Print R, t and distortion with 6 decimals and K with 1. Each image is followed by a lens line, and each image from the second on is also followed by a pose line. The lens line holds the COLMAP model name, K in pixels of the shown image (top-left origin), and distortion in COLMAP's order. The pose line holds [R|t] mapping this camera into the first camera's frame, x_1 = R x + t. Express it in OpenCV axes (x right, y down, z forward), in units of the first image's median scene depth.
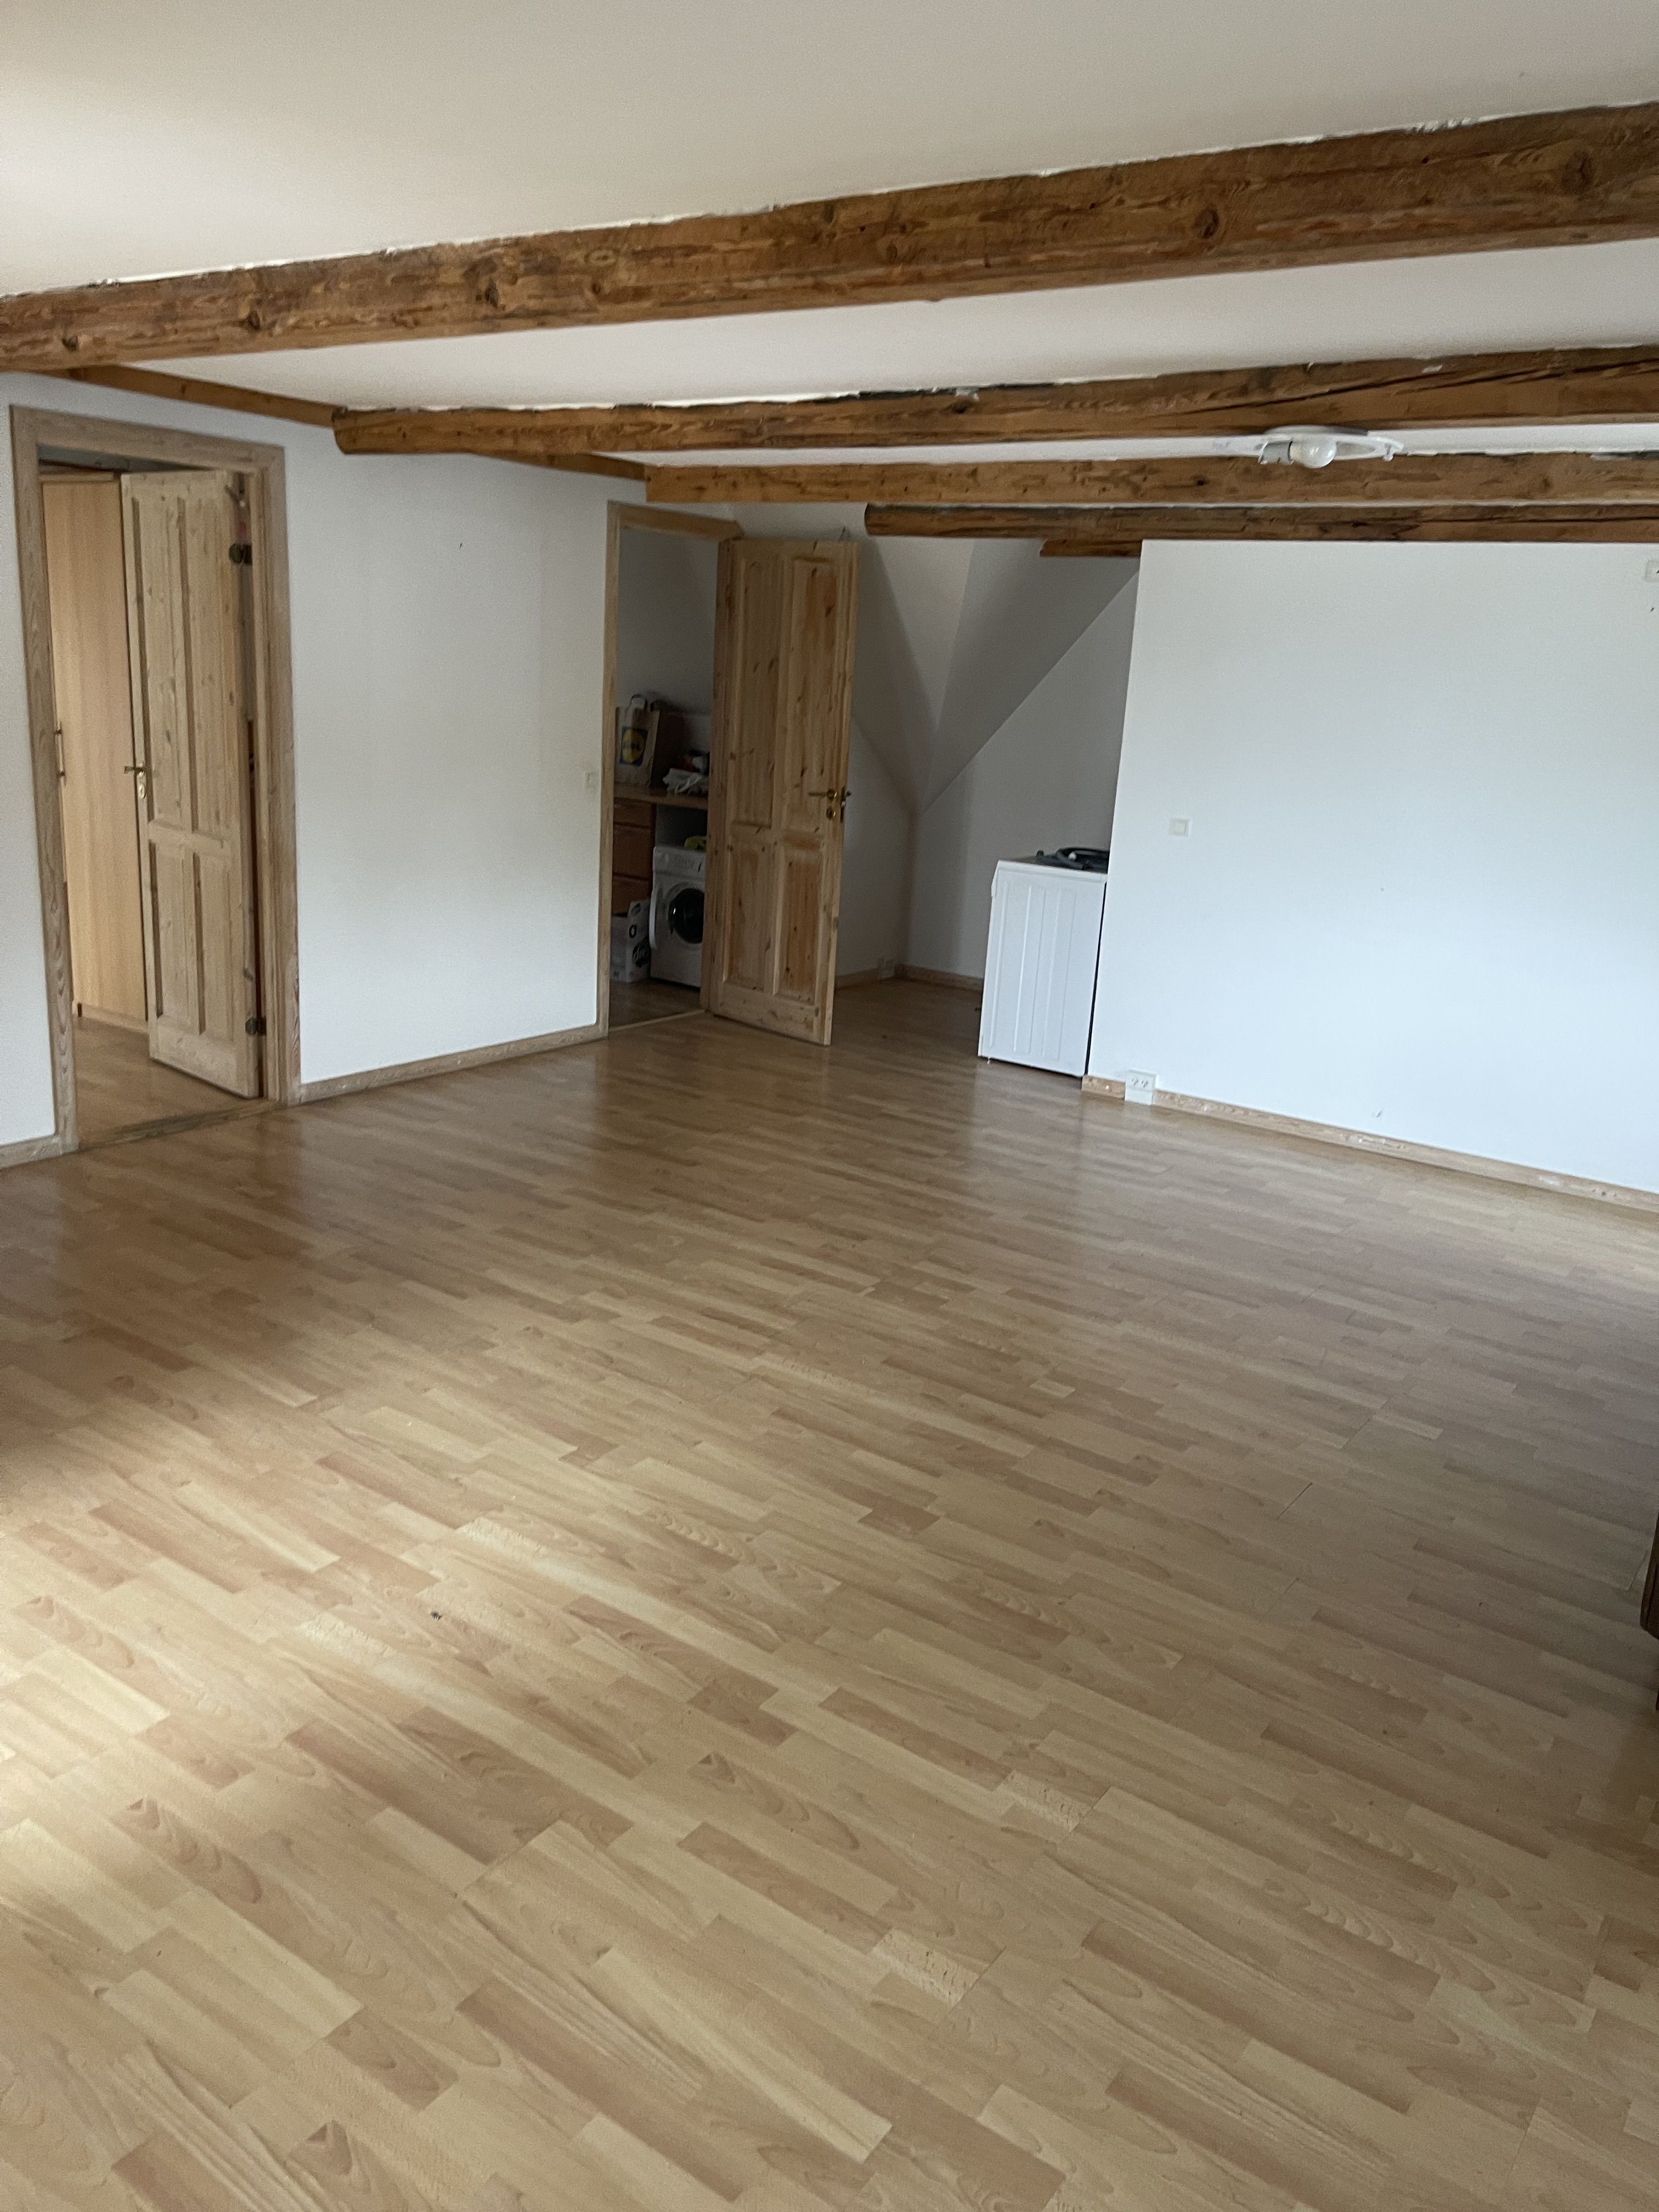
lens RADIAL K [[1673.6, 0, 827.3], [0, 1673.6, 1106.8], [0, 0, 1]] dist [-0.027667, -0.008882]
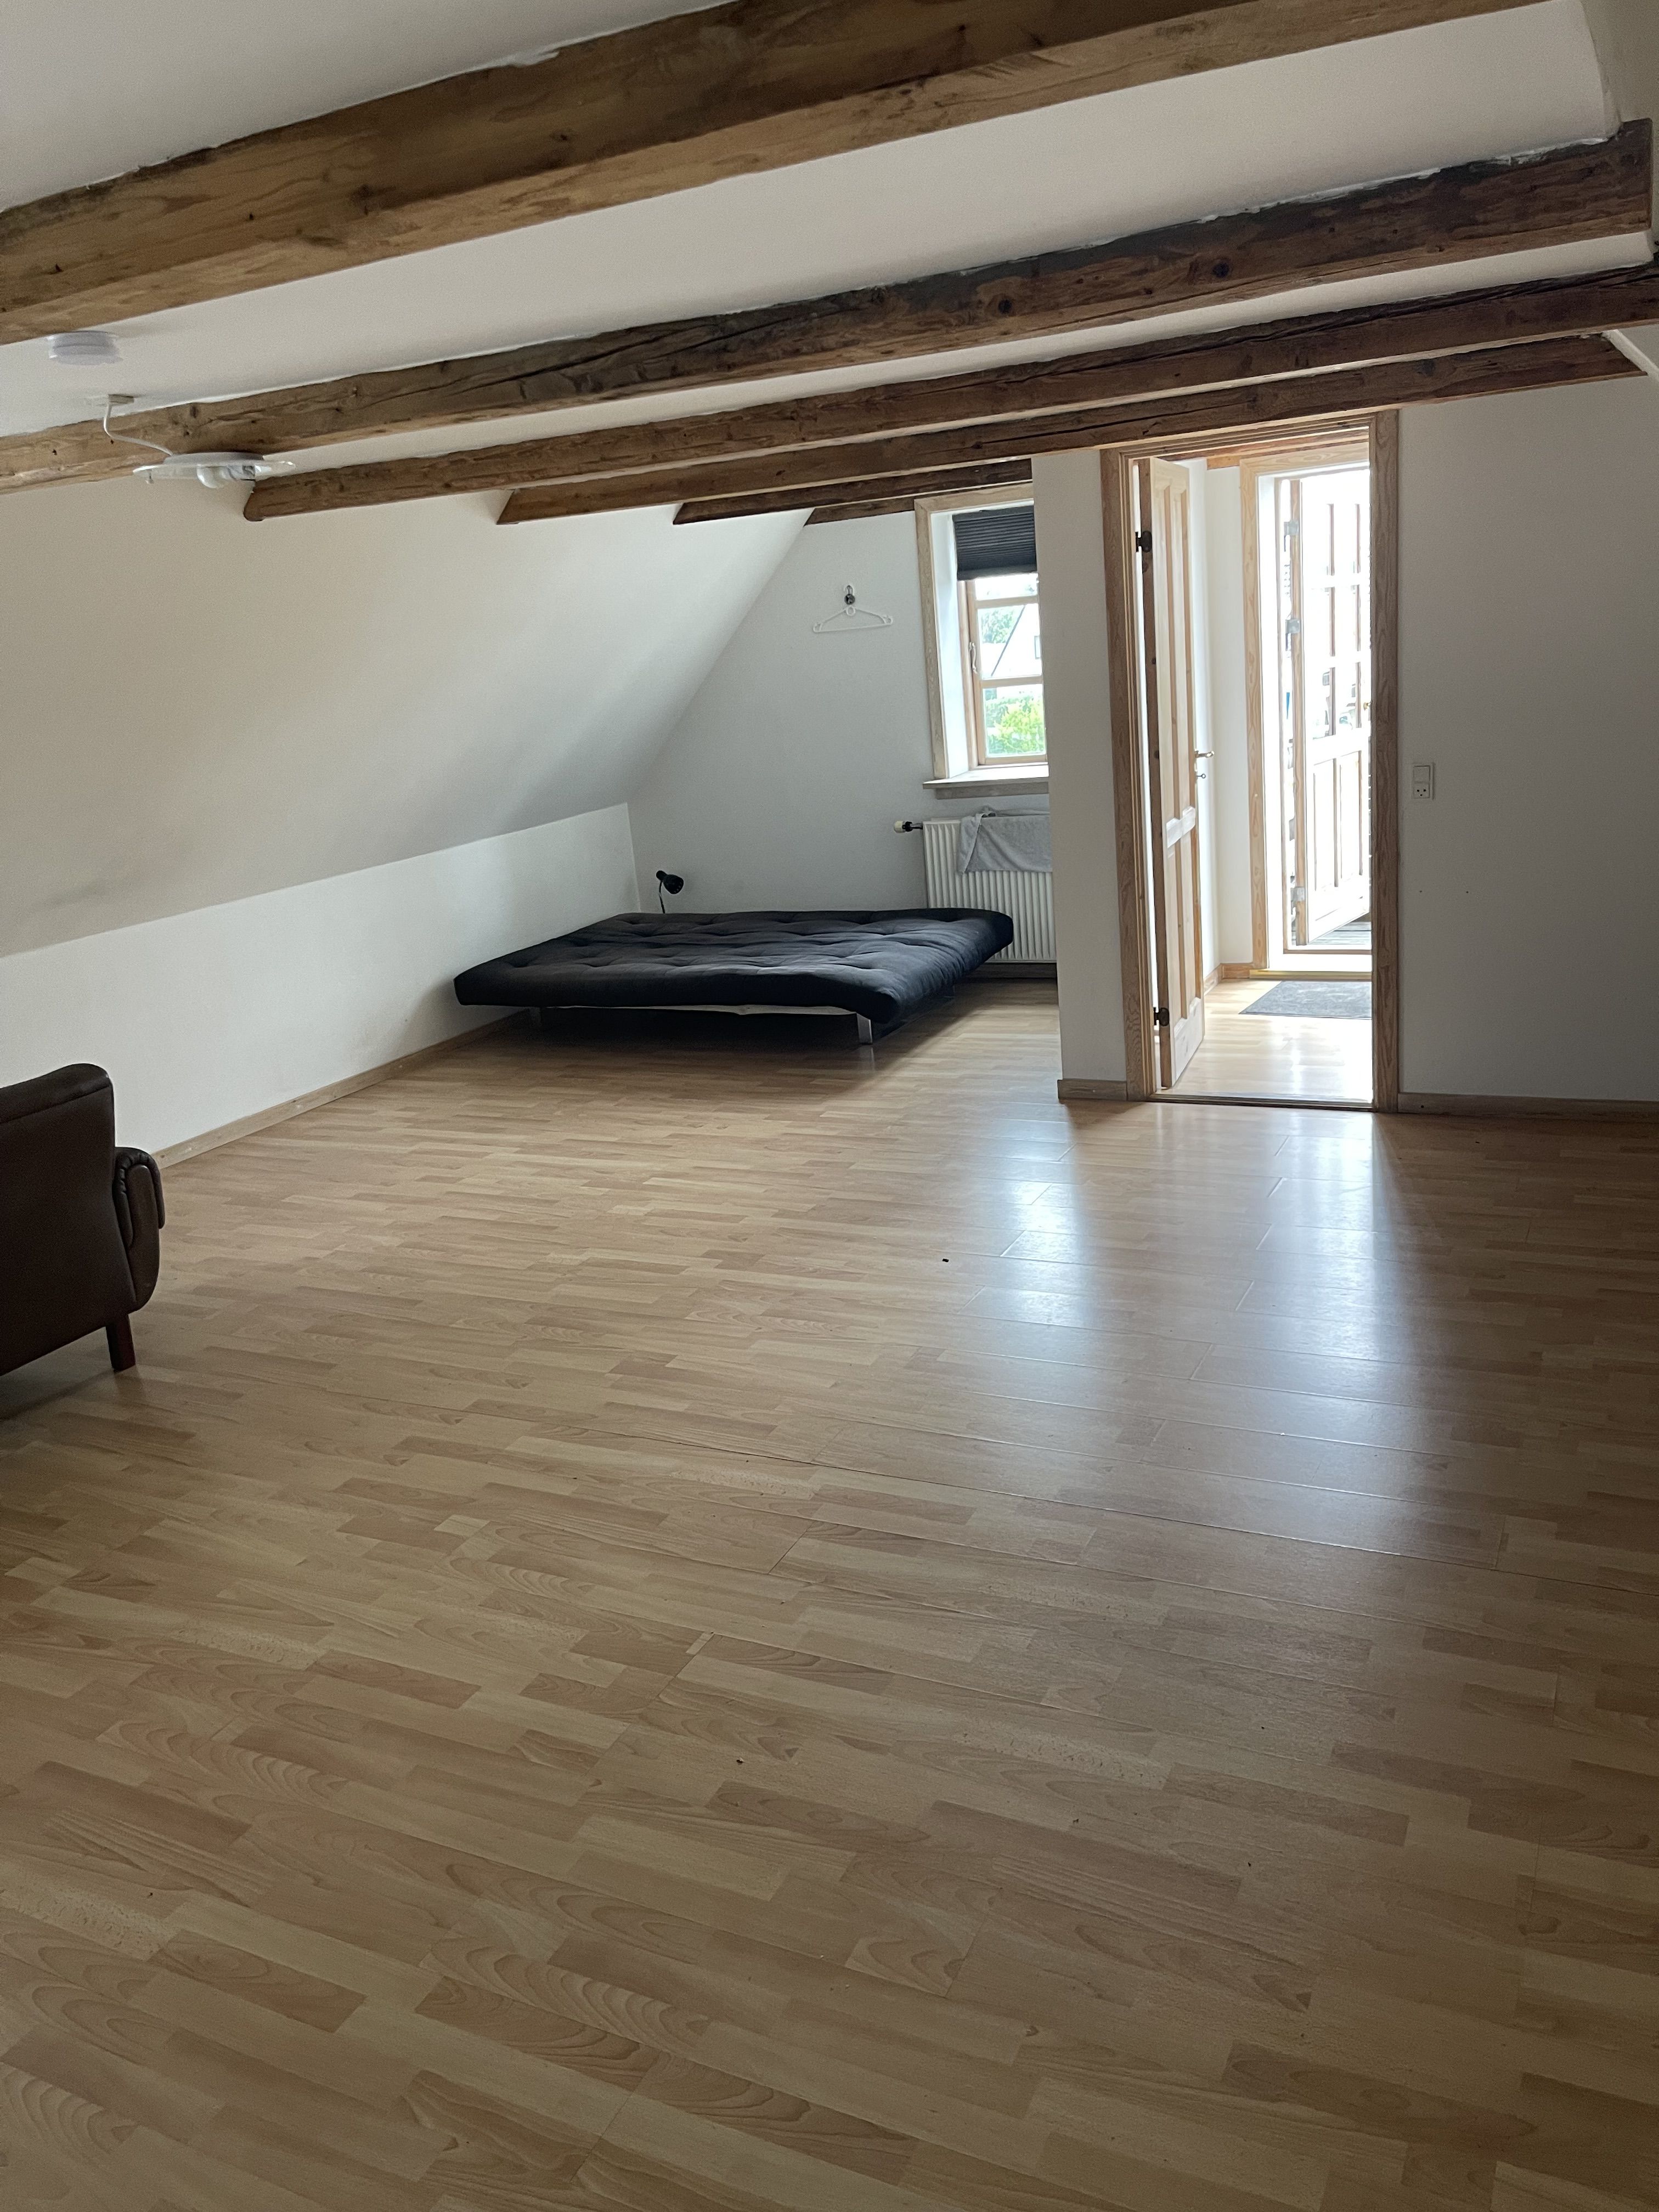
lens RADIAL K [[1673.6, 0, 832.4], [0, 1673.6, 1107.3], [0, 0, 1]] dist [-0.027667, -0.008882]
pose [[-0.987413, 0.064025, -0.144626, 0.065595], [-0.017621, 0.864182, 0.502871, -0.484139], [0.157180, 0.499090, -0.852176, 1.821198]]
